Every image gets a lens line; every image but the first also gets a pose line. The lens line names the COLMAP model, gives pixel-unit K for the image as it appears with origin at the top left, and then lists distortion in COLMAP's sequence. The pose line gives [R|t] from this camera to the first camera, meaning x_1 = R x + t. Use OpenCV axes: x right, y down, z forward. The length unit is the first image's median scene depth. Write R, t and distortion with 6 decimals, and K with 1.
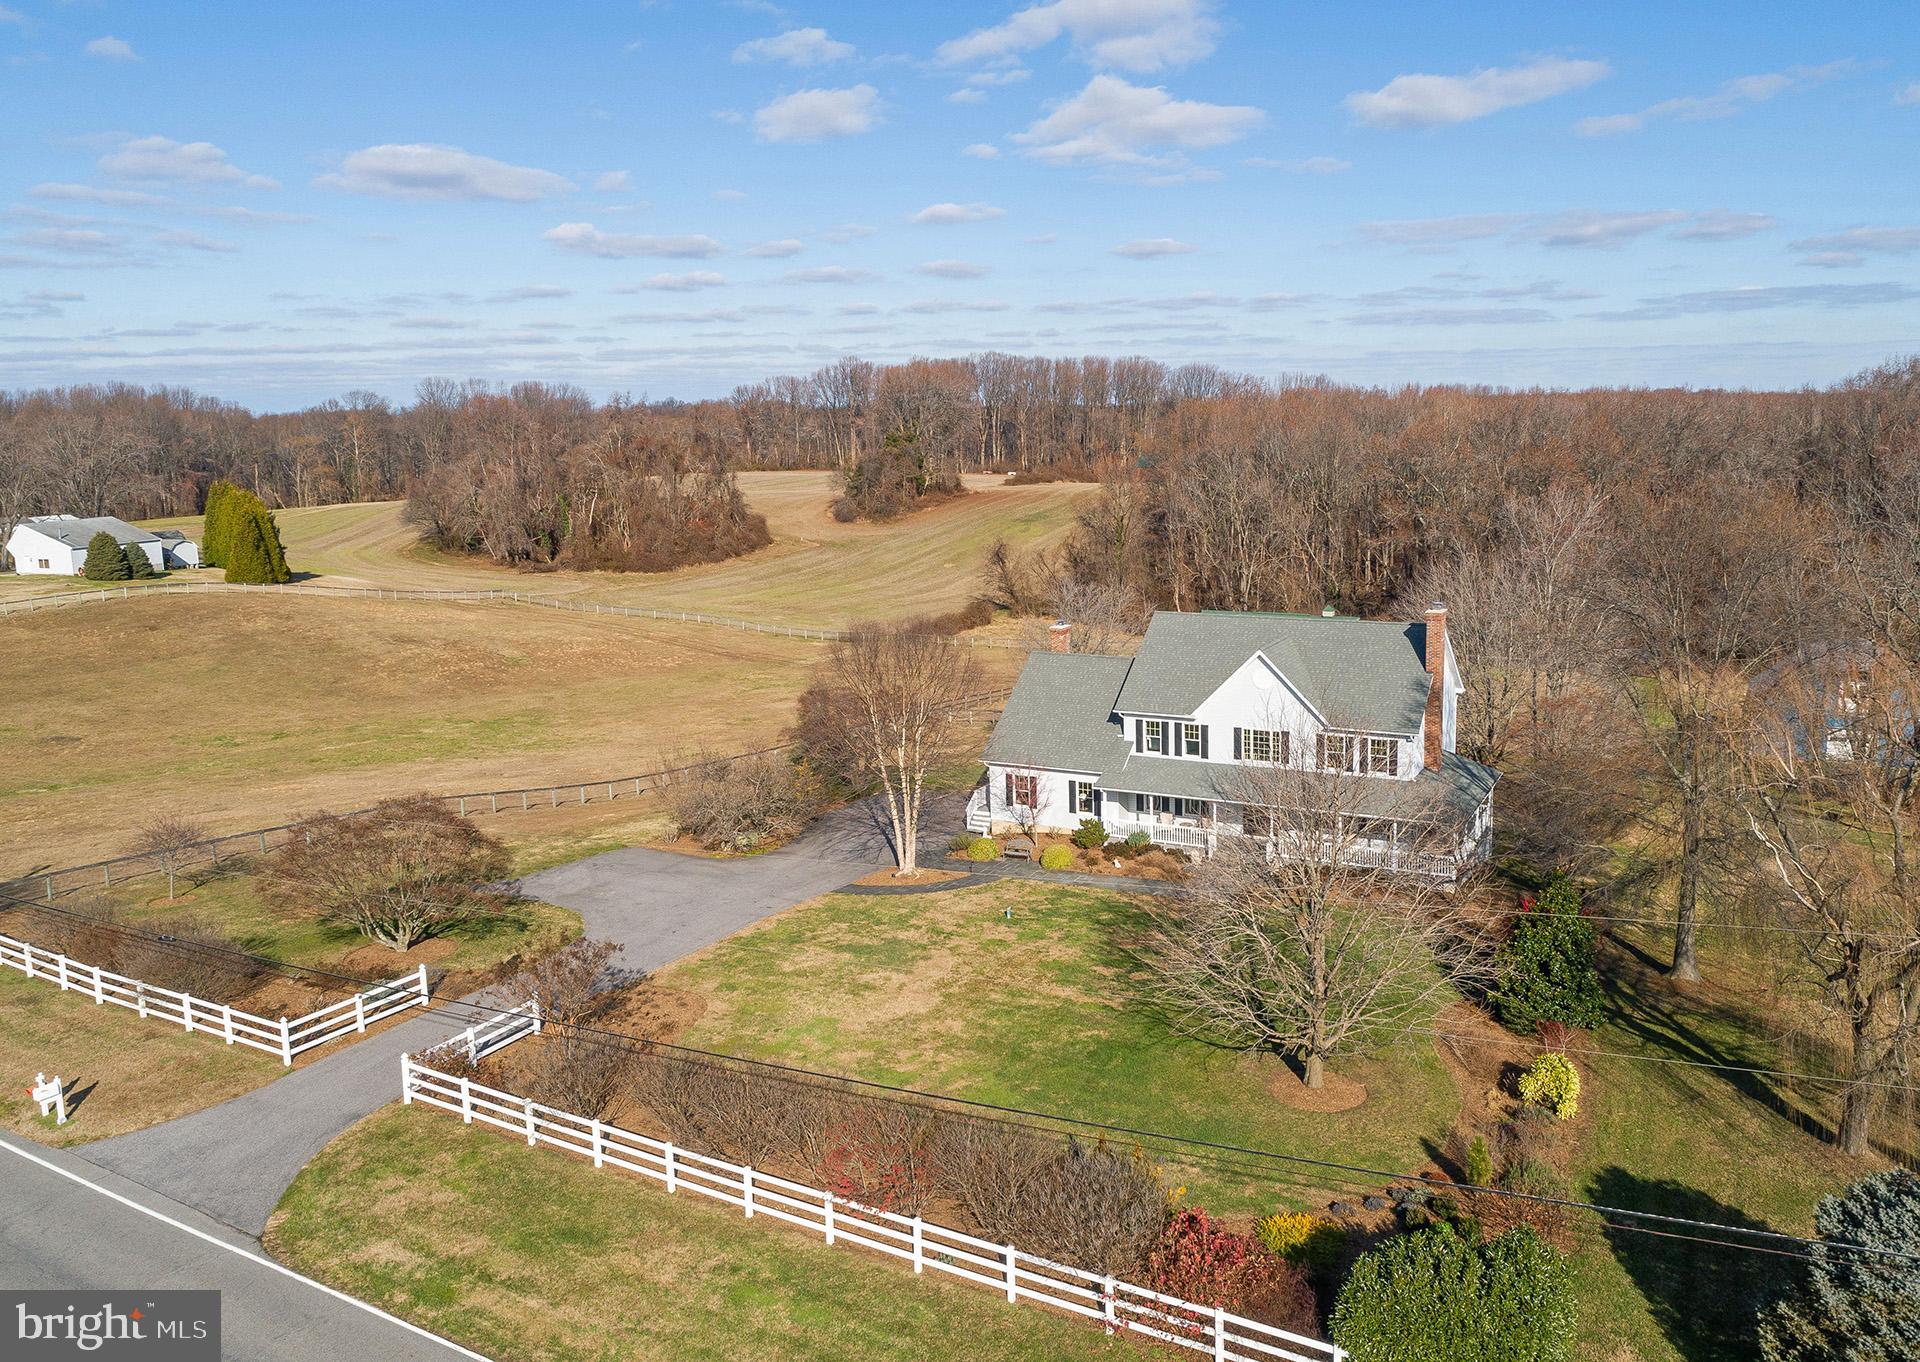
lens RADIAL K [[1421.3, 0, 1066.1], [0, 1421.3, 674.9], [0, 0, 1]] dist [-0.009121, 0.004898]
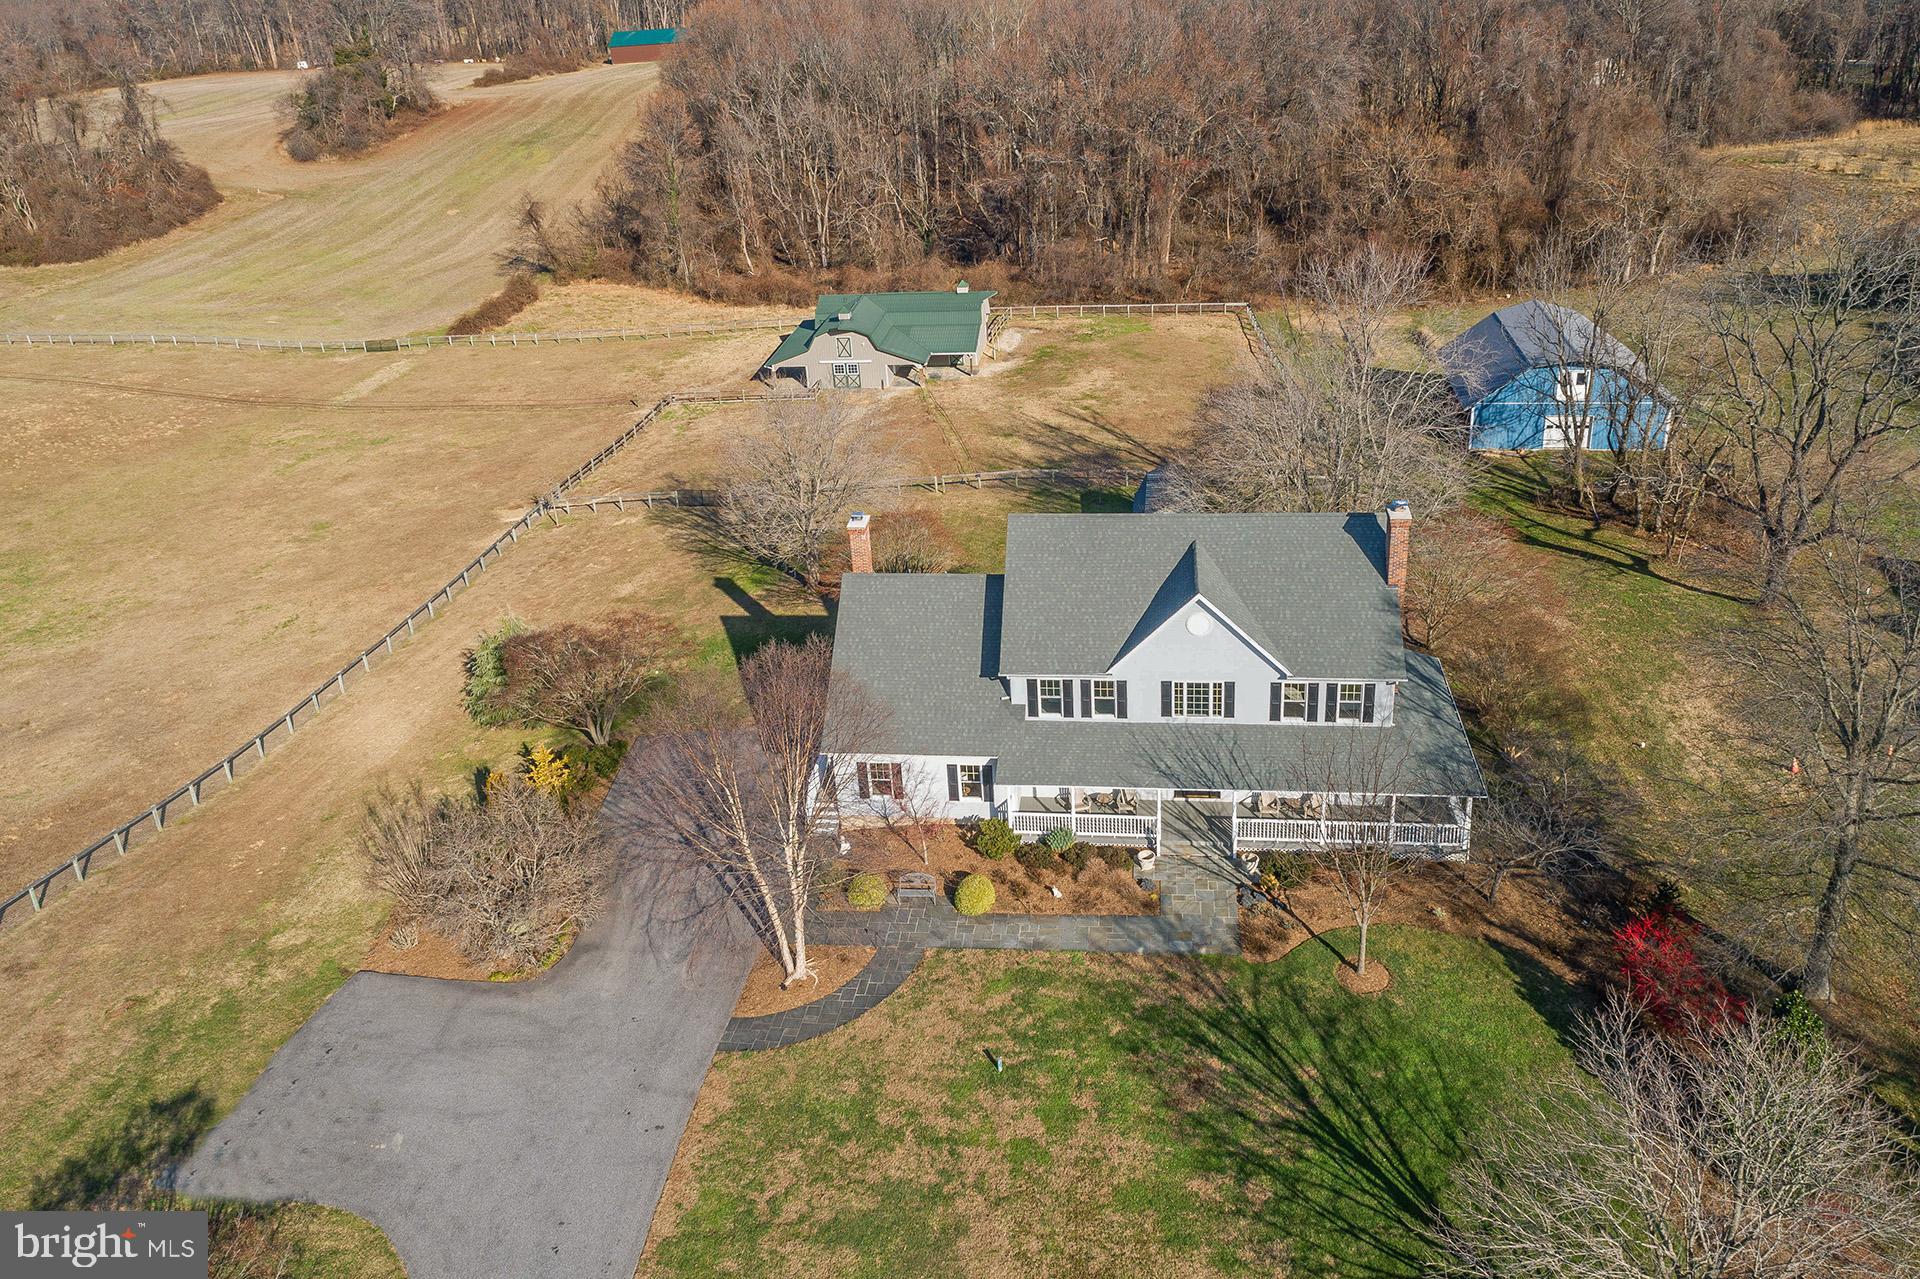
lens RADIAL K [[1381.8, 0, 955.3], [0, 1381.8, 507.2], [0, 0, 1]] dist [-0.005276, 0.005624]
pose [[0.951144, -0.157548, 0.265525, -0.064671], [0.099495, 0.970535, 0.219460, -0.085352], [-0.292277, -0.182320, 0.938794, 0.119912]]
